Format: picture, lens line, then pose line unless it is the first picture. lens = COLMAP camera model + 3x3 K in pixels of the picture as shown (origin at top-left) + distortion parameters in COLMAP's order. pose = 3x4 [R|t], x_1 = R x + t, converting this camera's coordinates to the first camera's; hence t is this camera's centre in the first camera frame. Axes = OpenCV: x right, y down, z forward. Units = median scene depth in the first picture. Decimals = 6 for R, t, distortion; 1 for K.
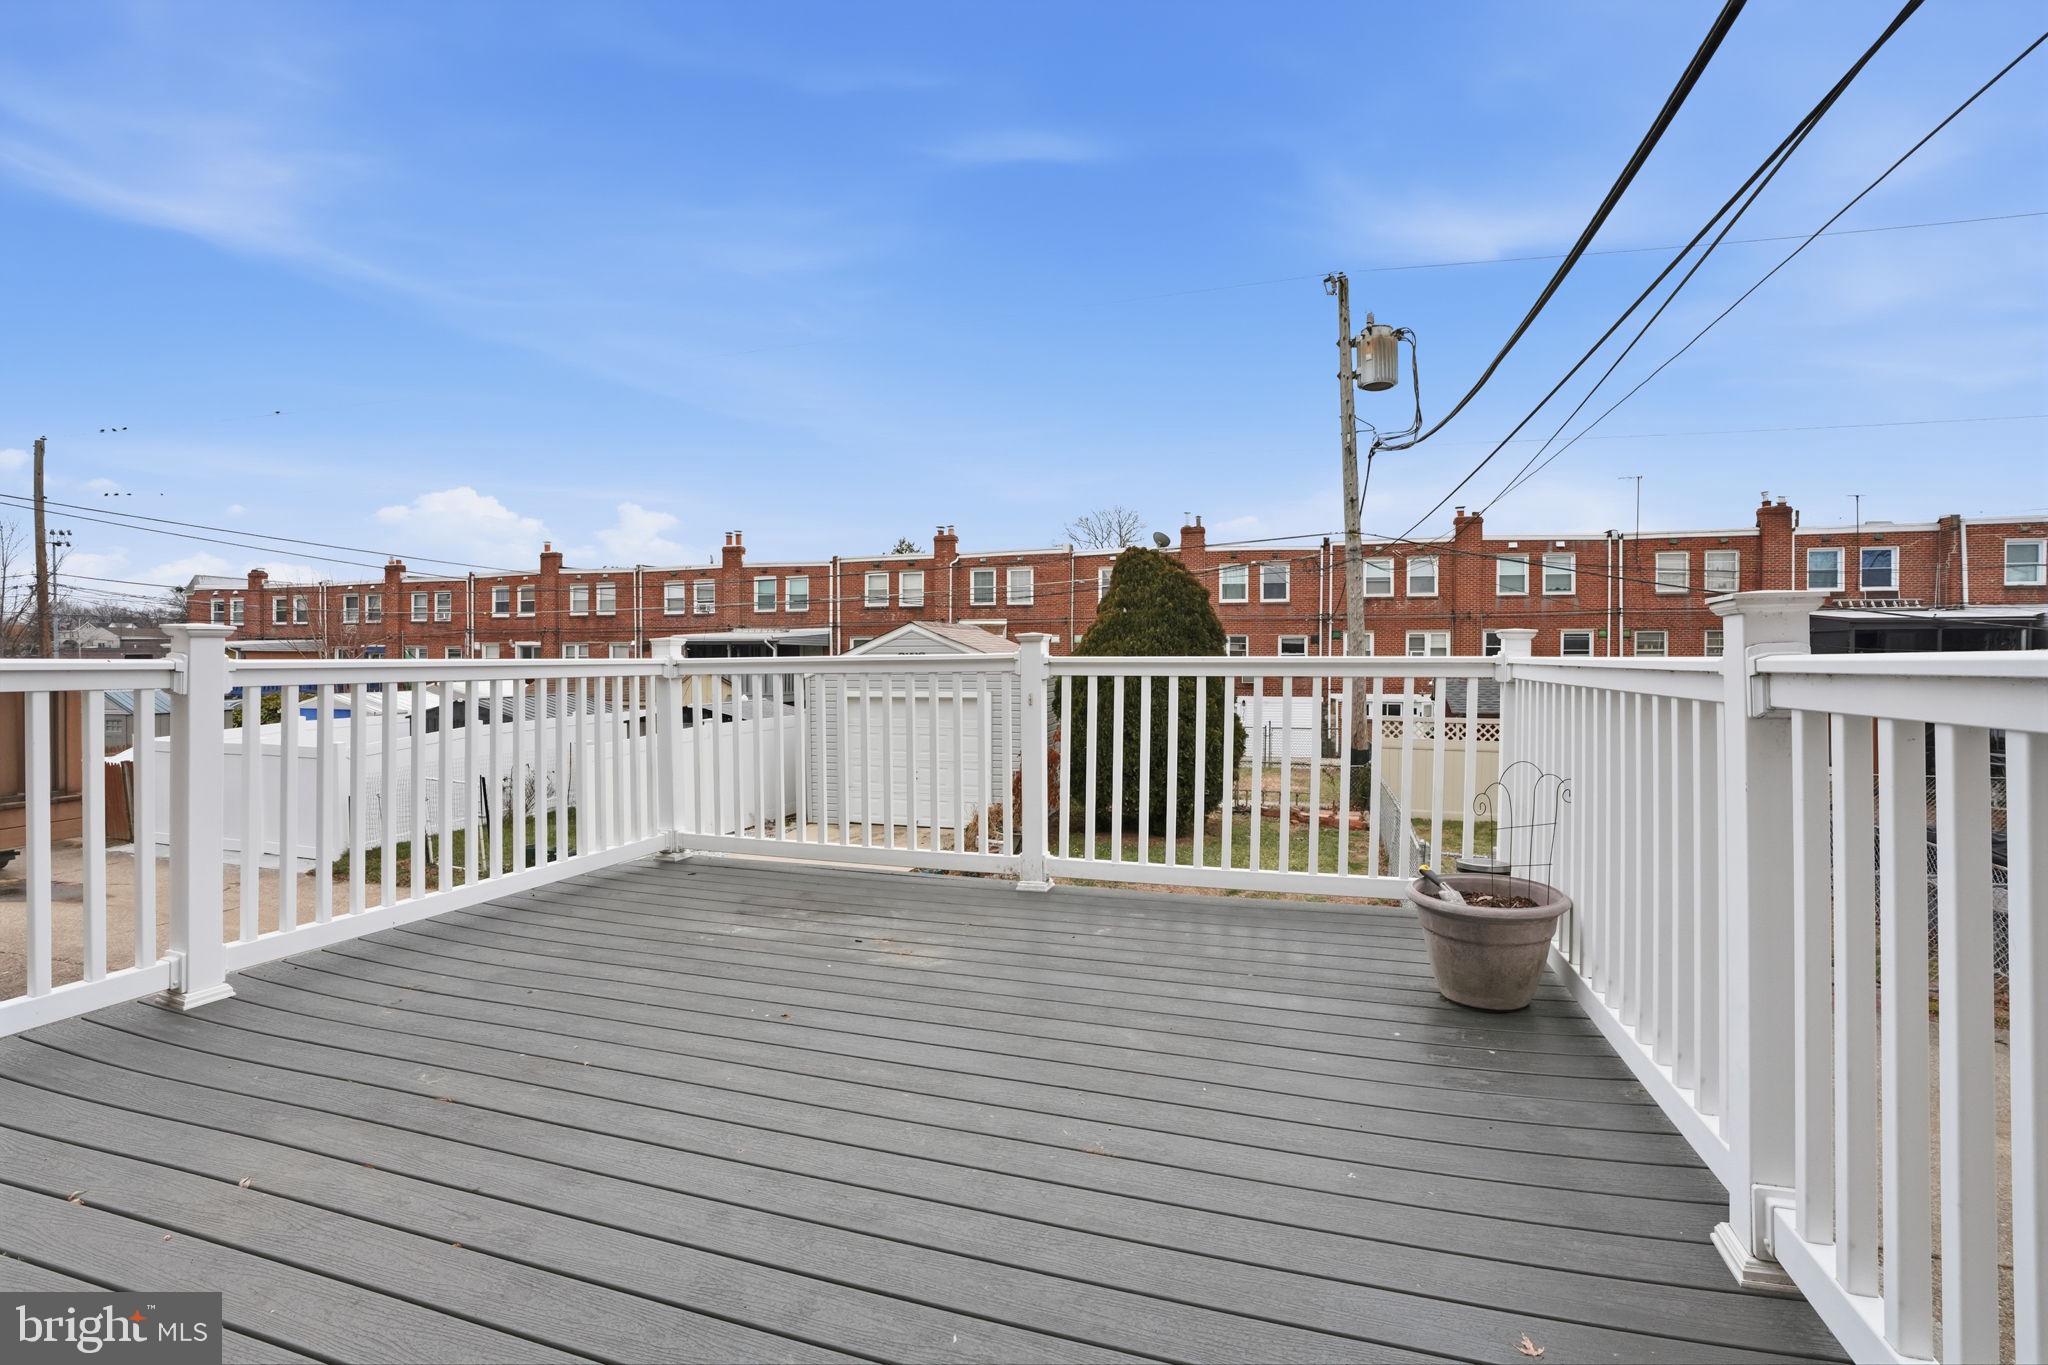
lens RADIAL K [[949.1, 0, 1022.3], [0, 949.1, 668.8], [0, 0, 1]] dist [-0.058641, 0.019447]
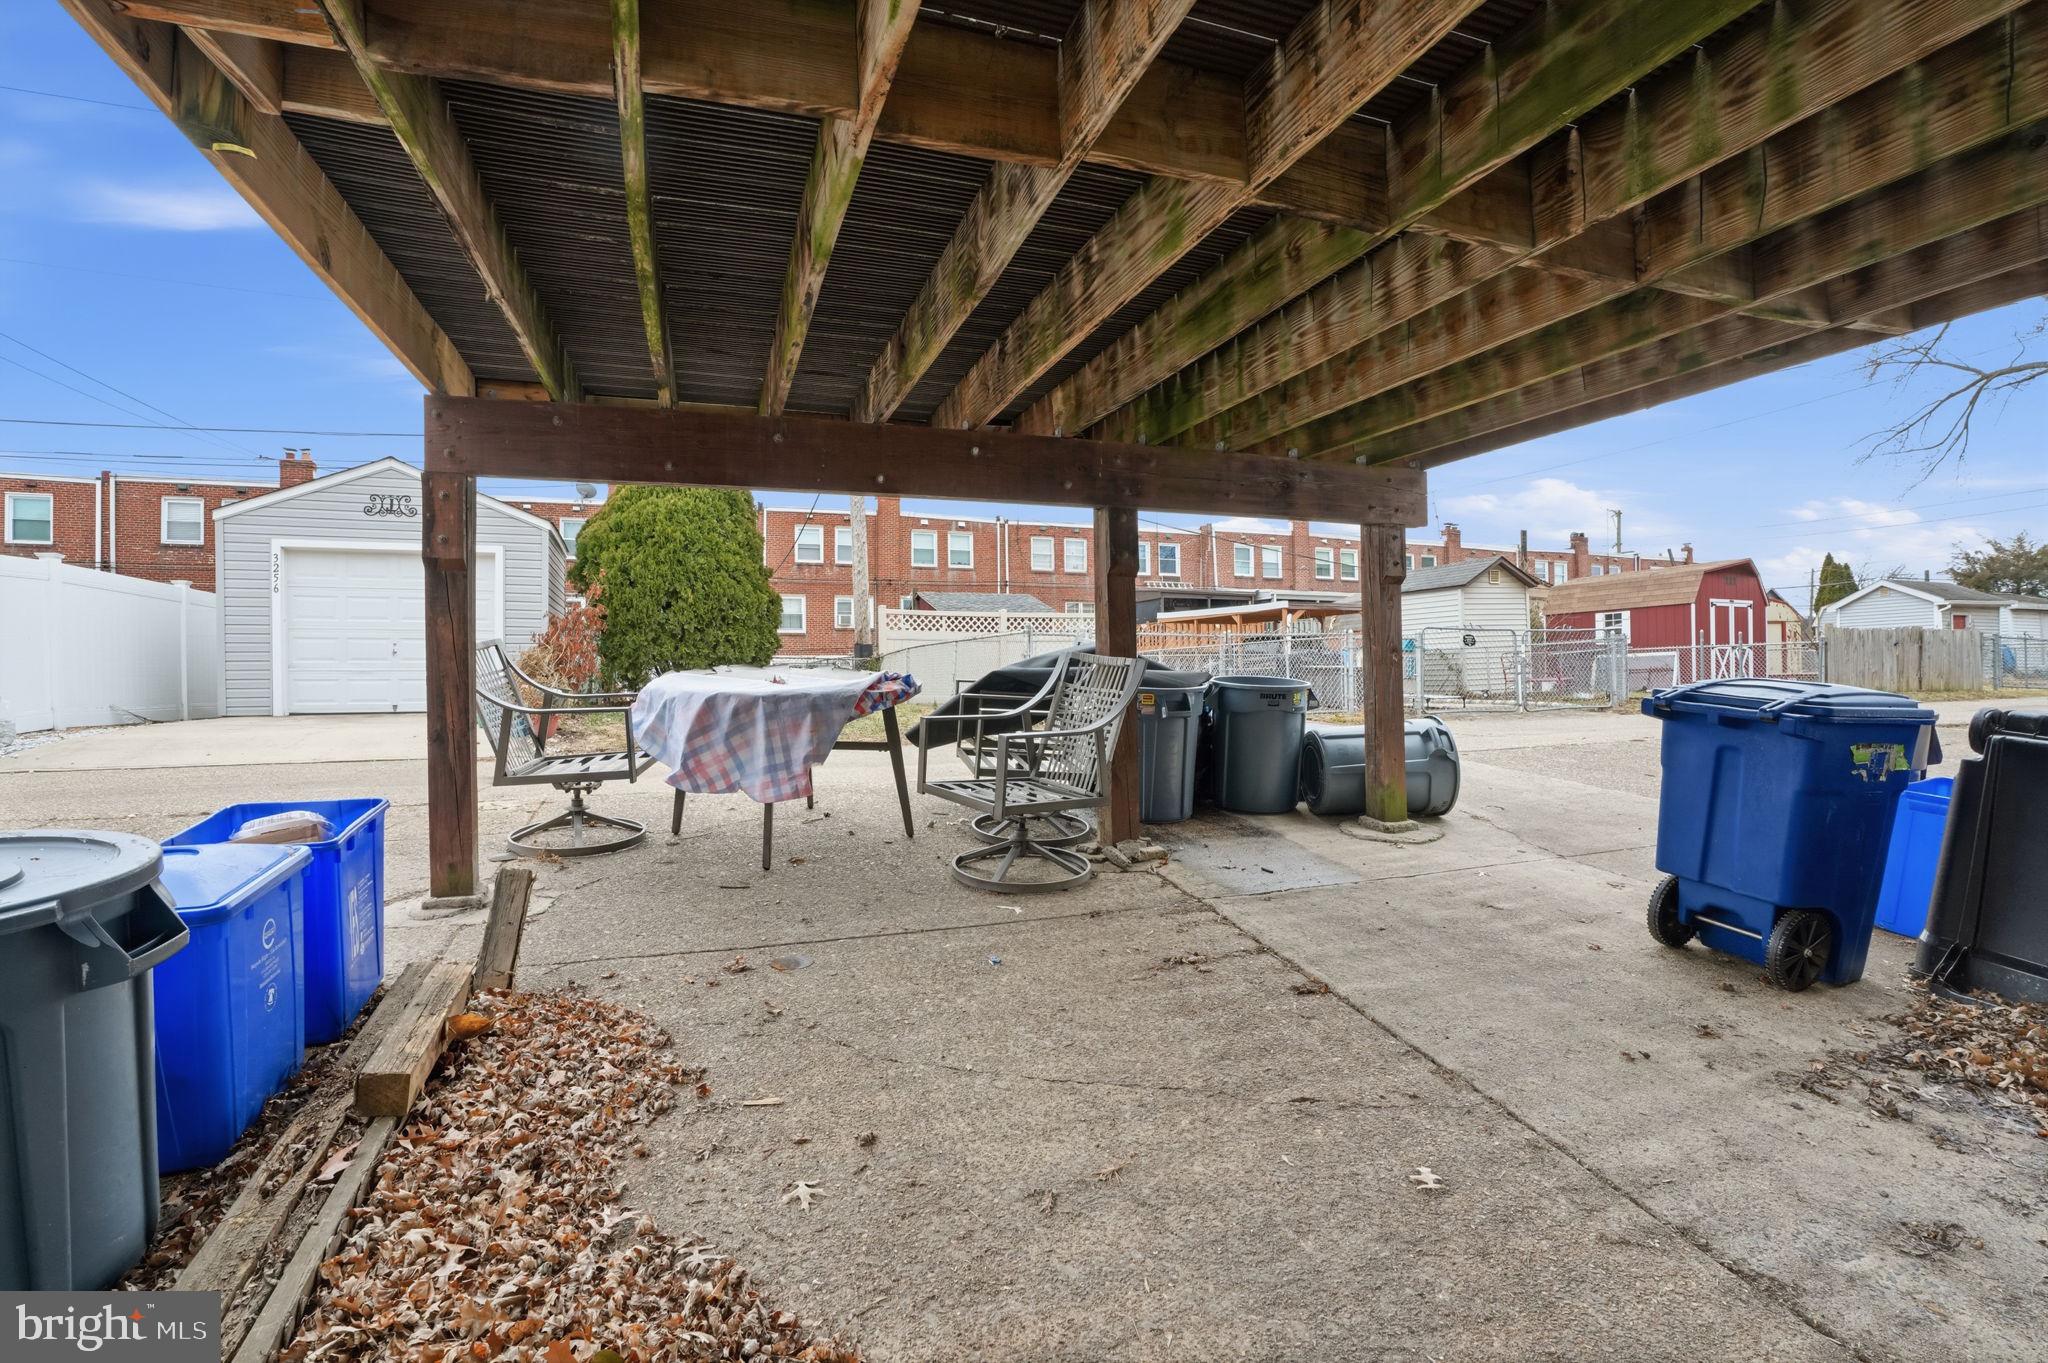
lens RADIAL K [[949.1, 0, 1025.6], [0, 949.1, 674.0], [0, 0, 1]] dist [-0.058641, 0.019447]
pose [[0.793907, -0.003429, 0.608029, -0.076010], [0.016229, 0.999747, -0.015552, 0.071708], [-0.607822, 0.022214, 0.793763, 0.021741]]
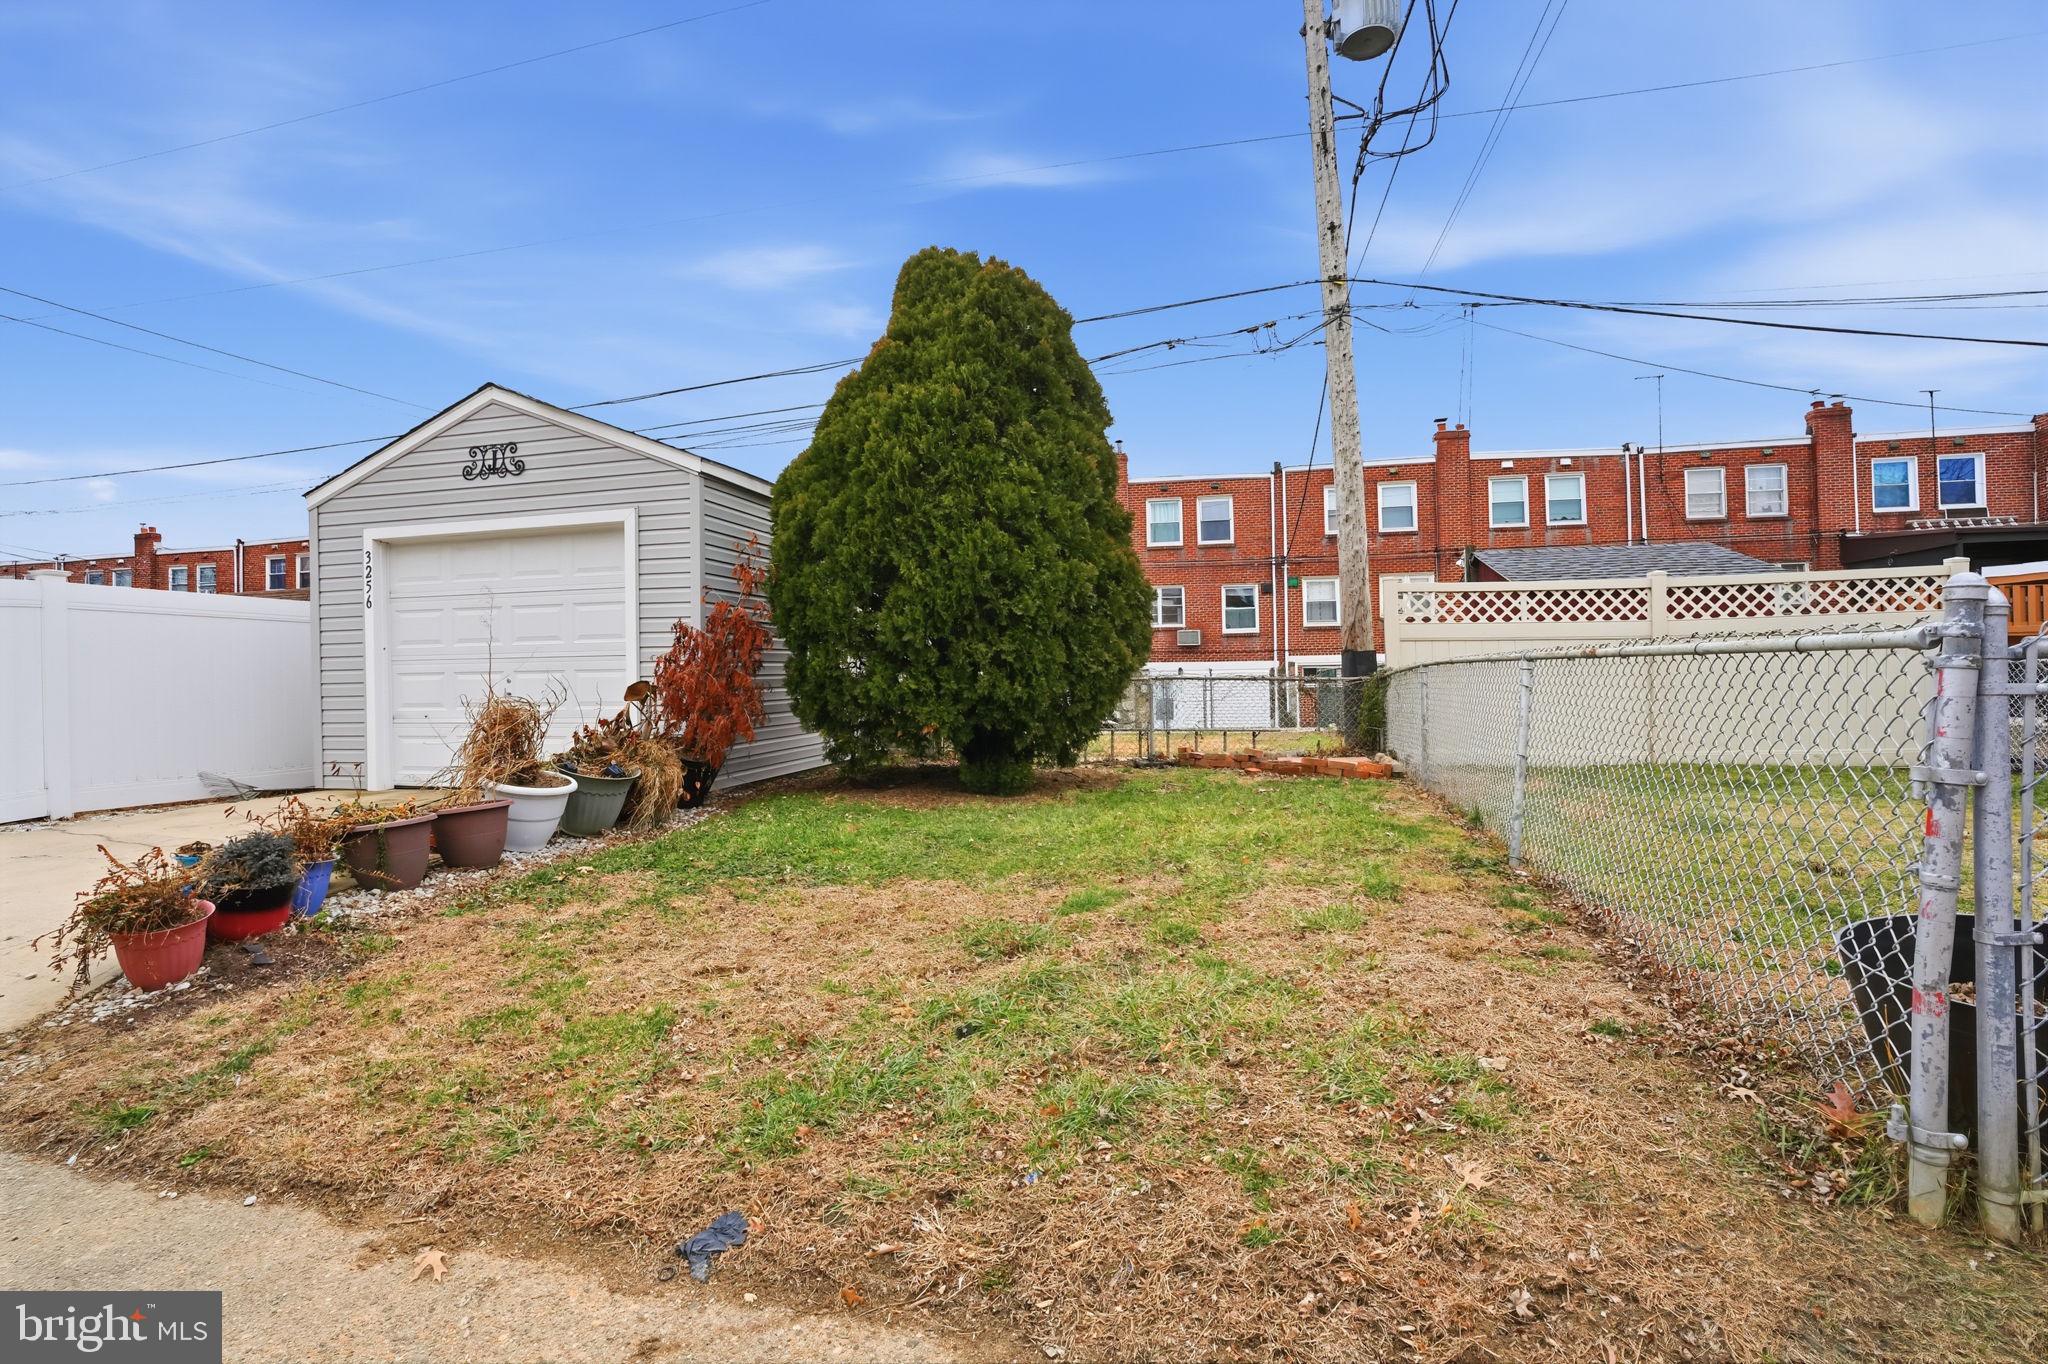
lens RADIAL K [[949.1, 0, 1014.1], [0, 949.1, 672.7], [0, 0, 1]] dist [-0.058641, 0.019447]
pose [[0.998851, -0.017196, 0.044726, 0.063272], [0.018093, 0.999642, -0.019734, 0.055043], [-0.044371, 0.020520, 0.998804, 0.225573]]
